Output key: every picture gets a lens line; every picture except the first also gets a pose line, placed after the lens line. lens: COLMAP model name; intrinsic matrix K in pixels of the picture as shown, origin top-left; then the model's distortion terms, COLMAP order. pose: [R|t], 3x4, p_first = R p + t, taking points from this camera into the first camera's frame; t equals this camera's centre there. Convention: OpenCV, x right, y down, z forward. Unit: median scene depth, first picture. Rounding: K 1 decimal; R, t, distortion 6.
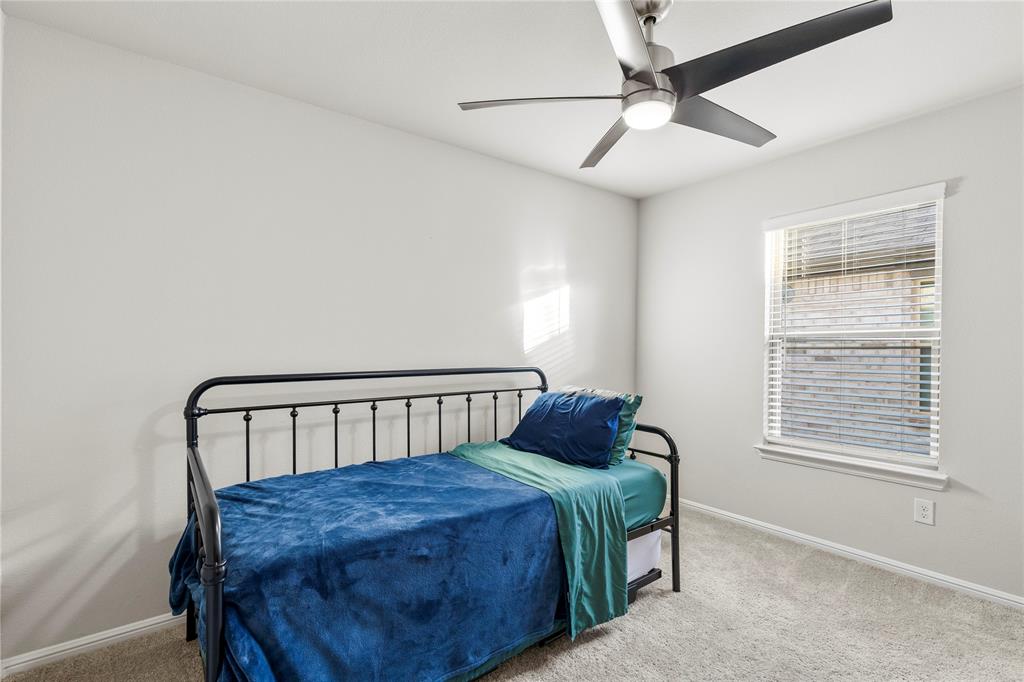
lens RADIAL K [[465.7, 0, 508.6], [0, 465.7, 344.5], [0, 0, 1]] dist [0.004676, 0.000223]
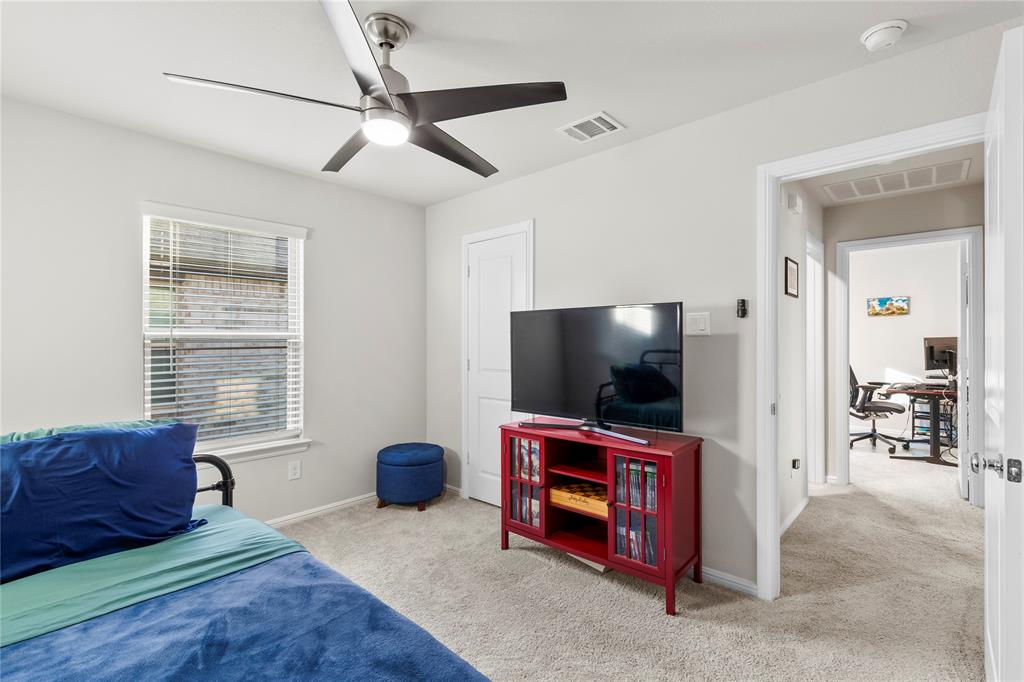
lens RADIAL K [[465.7, 0, 517.7], [0, 465.7, 342.2], [0, 0, 1]] dist [0.004676, 0.000223]
pose [[-0.181524, 0.002140, 0.983384, -0.528128], [0.003065, 0.999994, -0.001611, -0.003454], [-0.983382, 0.002722, -0.181530, 0.611616]]
